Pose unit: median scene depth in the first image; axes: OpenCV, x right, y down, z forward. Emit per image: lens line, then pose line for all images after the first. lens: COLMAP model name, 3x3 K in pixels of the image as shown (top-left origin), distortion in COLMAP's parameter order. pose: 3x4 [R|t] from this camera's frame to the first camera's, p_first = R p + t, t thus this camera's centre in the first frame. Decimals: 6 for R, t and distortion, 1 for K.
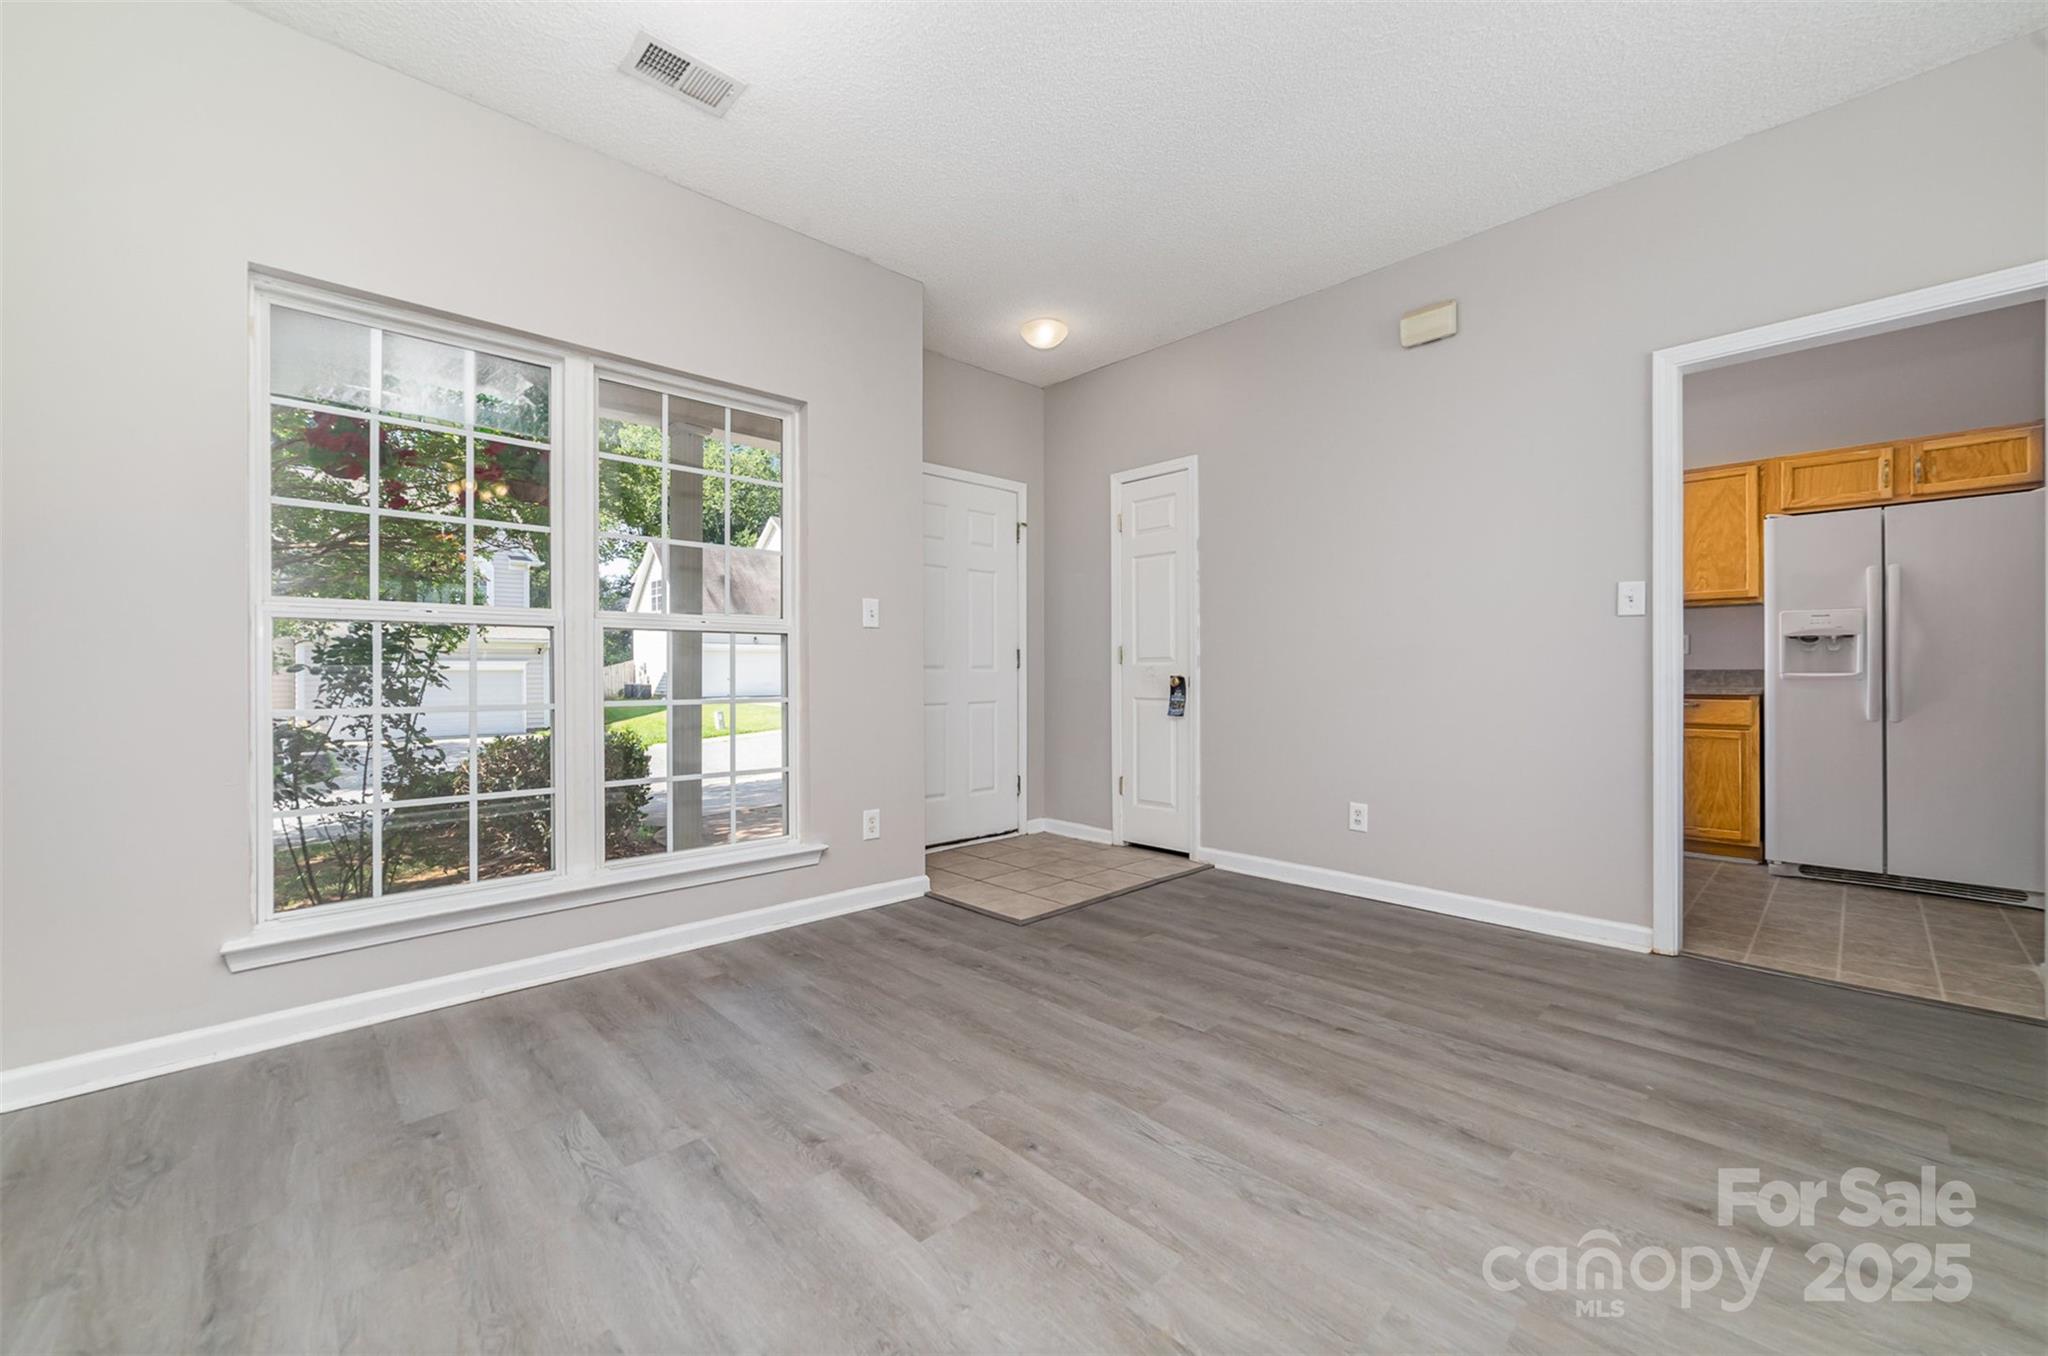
lens RADIAL K [[803.4, 0, 1021.3], [0, 803.4, 673.7], [0, 0, 1]] dist [-0.016947, -0.000004]
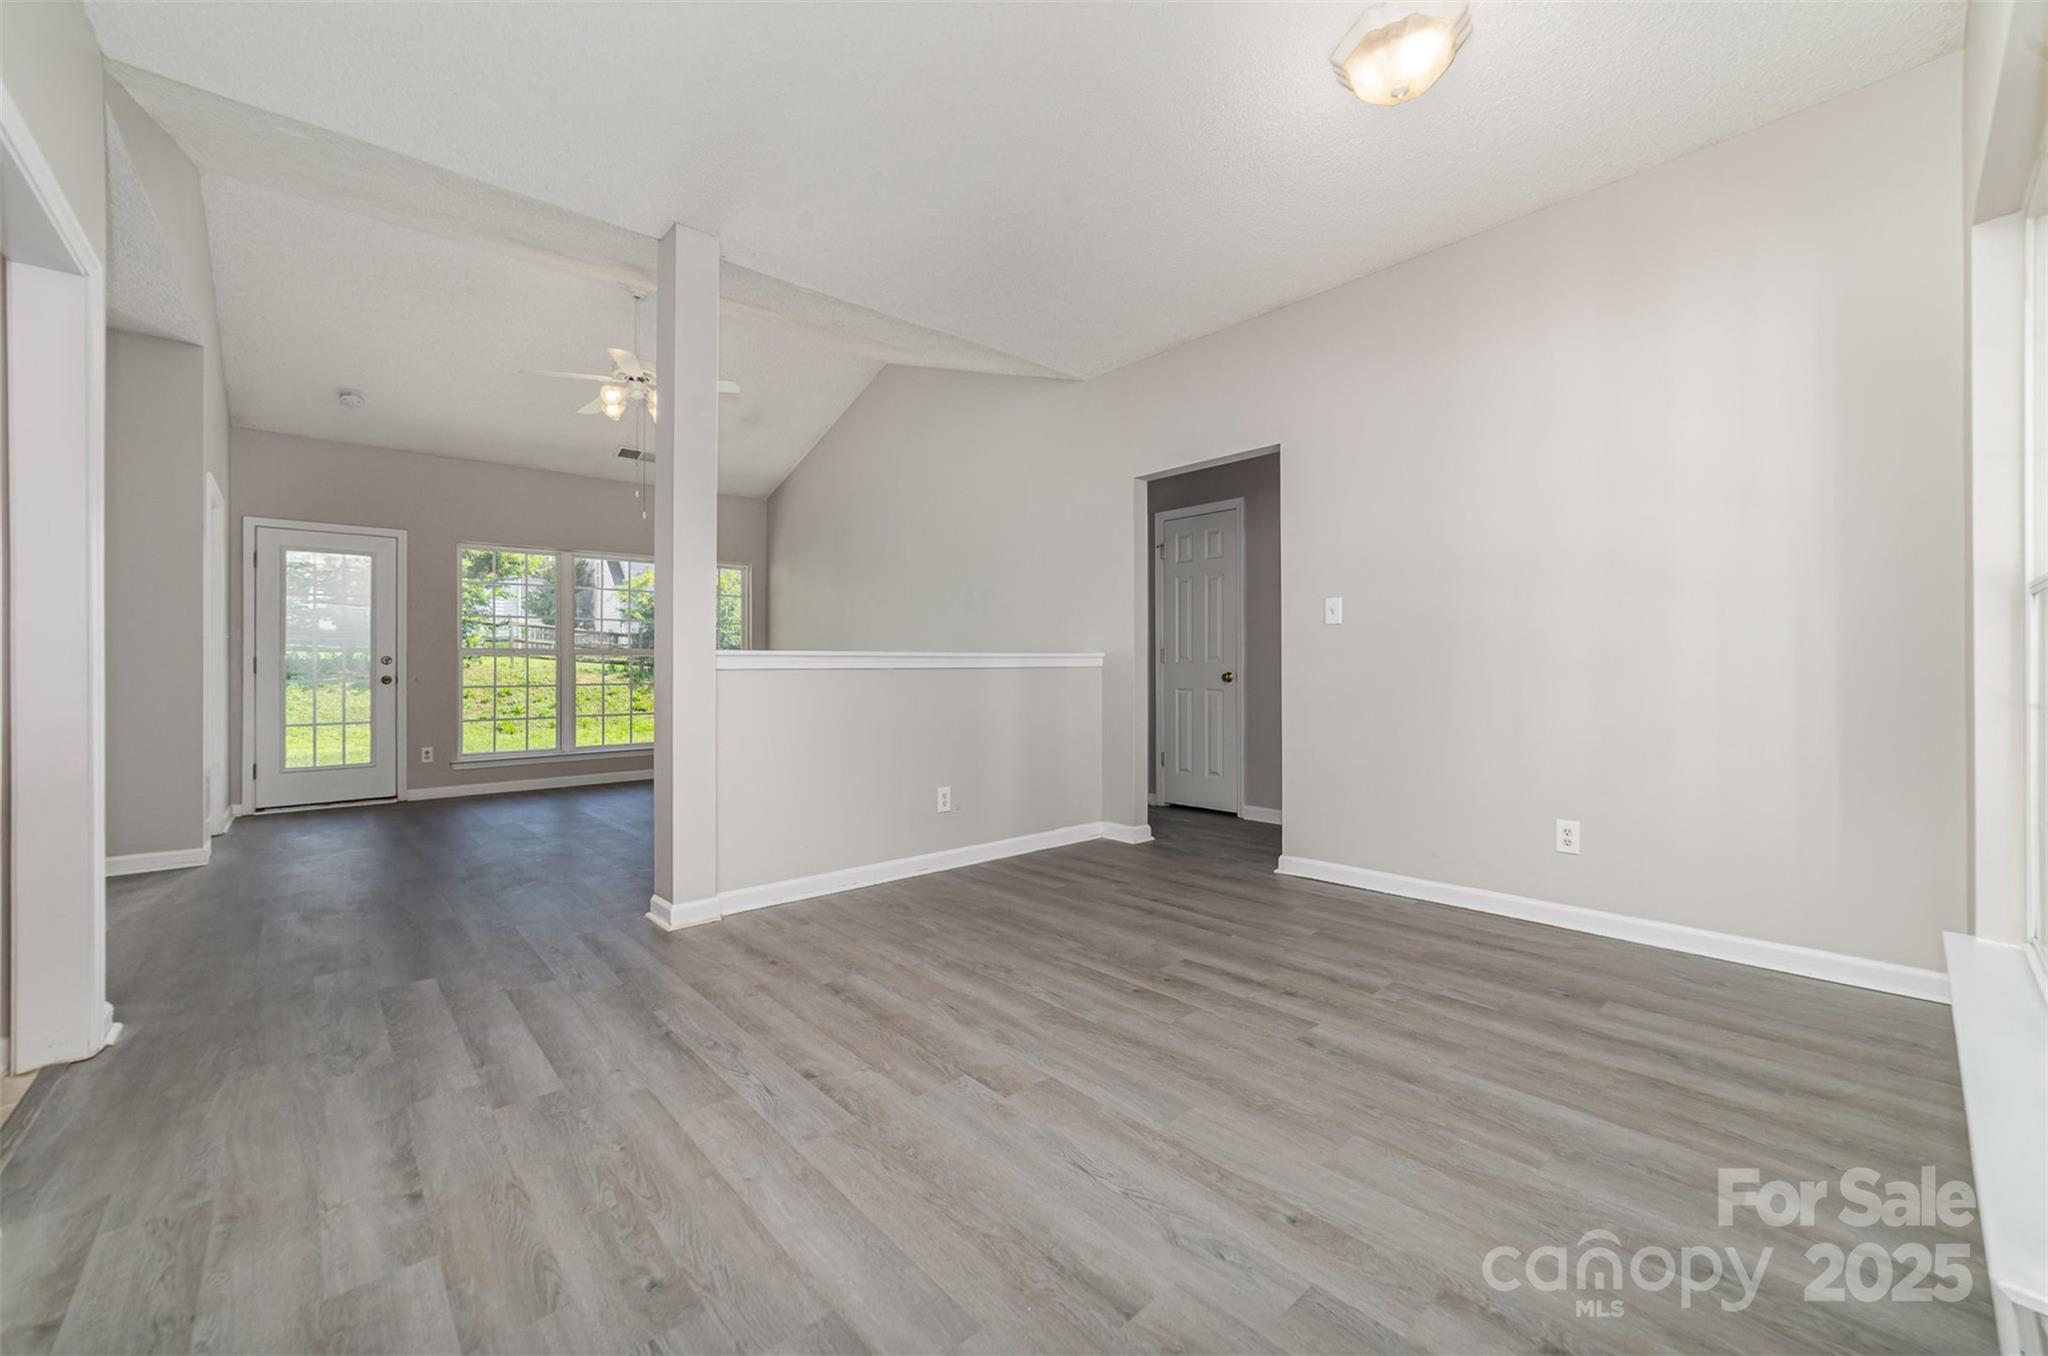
lens RADIAL K [[803.4, 0, 1018.8], [0, 803.4, 662.7], [0, 0, 1]] dist [-0.016947, -0.000004]
pose [[-0.999390, 0.015546, 0.031257, 0.143168], [0.015417, 0.999872, -0.004360, -0.010820], [-0.031321, -0.003876, -0.999502, 2.030806]]
